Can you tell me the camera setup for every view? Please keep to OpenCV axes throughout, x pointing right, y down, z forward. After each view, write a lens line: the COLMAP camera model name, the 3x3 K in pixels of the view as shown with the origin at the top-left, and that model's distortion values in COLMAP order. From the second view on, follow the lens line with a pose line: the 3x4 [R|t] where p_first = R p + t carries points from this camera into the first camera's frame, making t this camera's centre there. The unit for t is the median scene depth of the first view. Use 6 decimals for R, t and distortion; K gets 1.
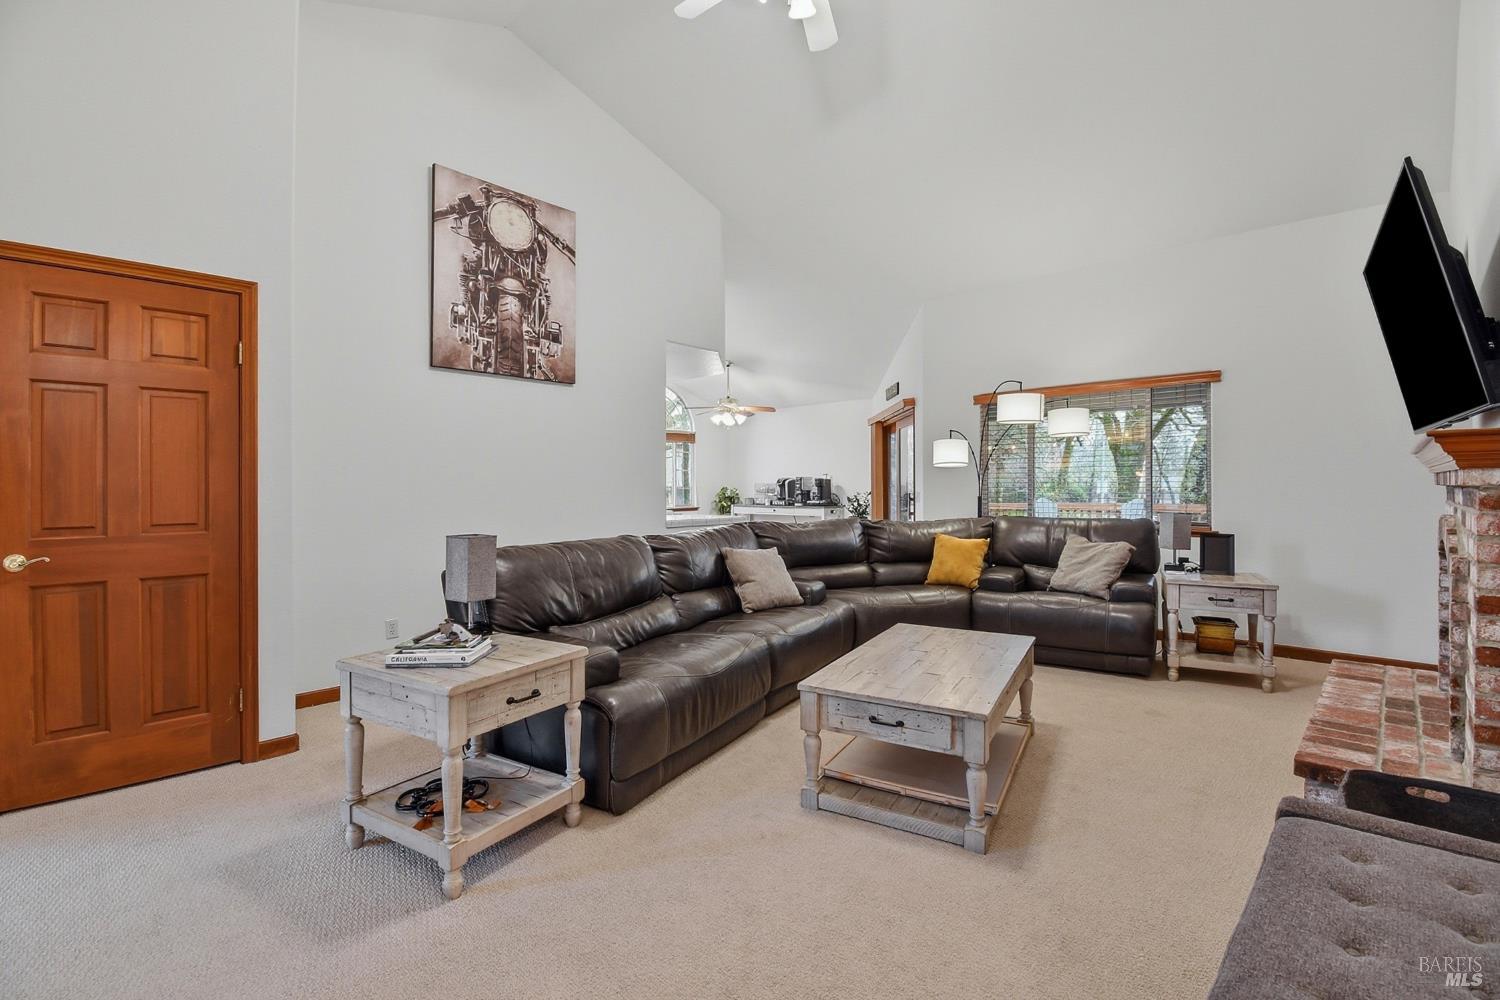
lens RADIAL K [[661.1, 0, 752.6], [0, 661.1, 479.7], [0, 0, 1]] dist [-0.000112, -0.000050]
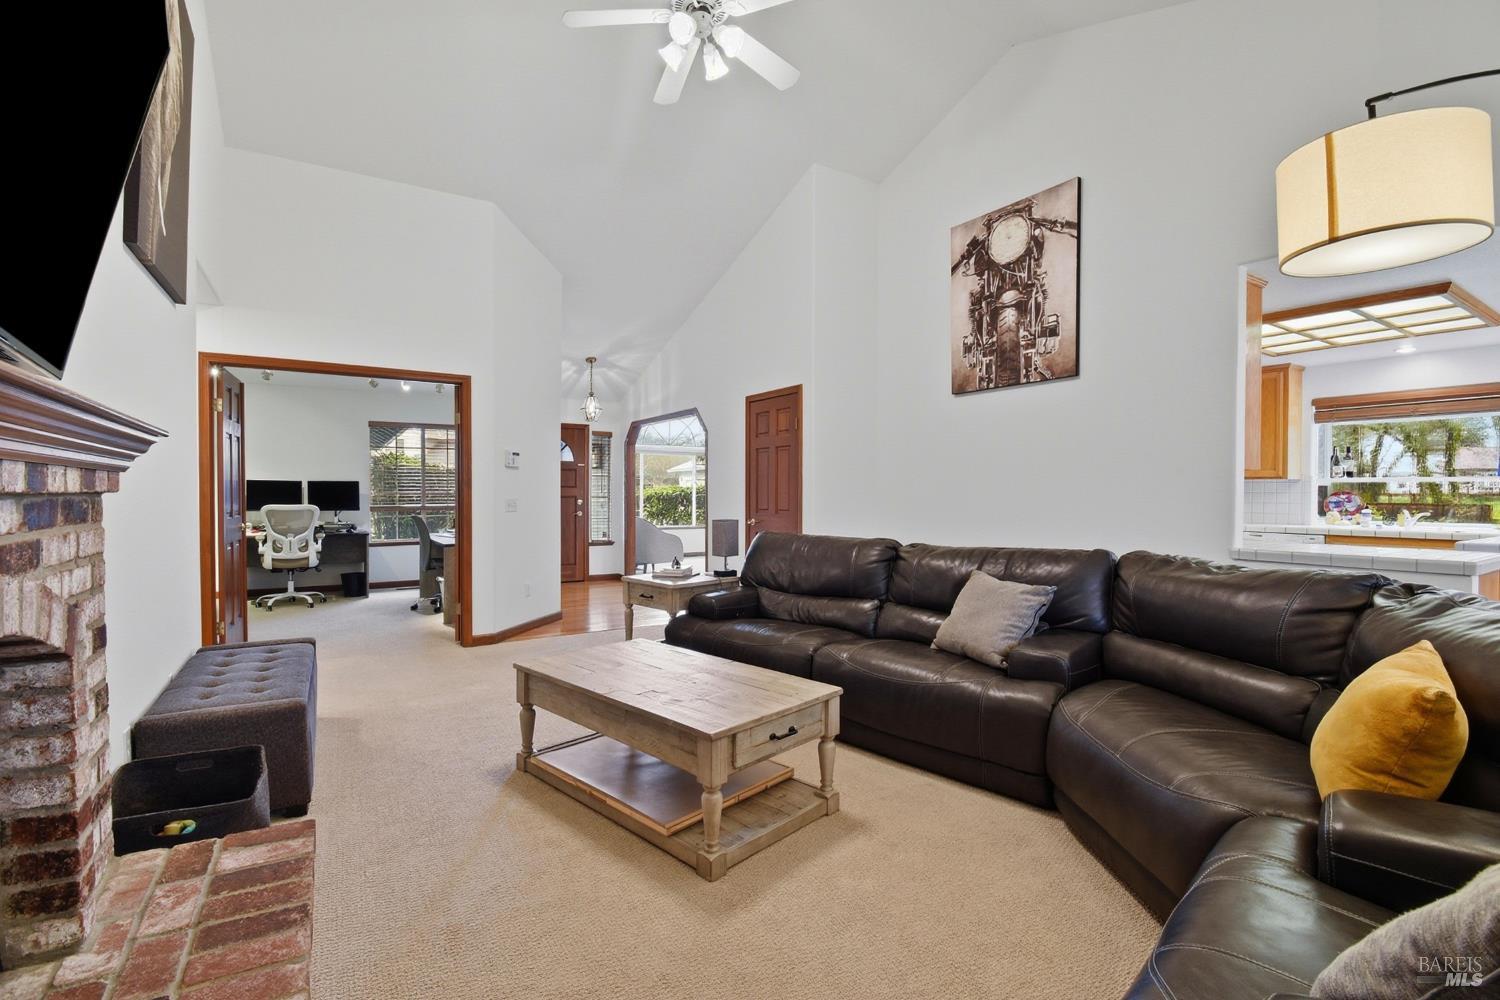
lens RADIAL K [[676.8, 0, 750.0], [0, 676.8, 500.0], [0, 0, 1]] dist [0.001161, -0.014581]
pose [[-0.256577, 0.010762, -0.966464, 0.758328], [0.003694, 0.999942, 0.010154, 0.008756], [0.966517, -0.000965, -0.256602, 0.879635]]
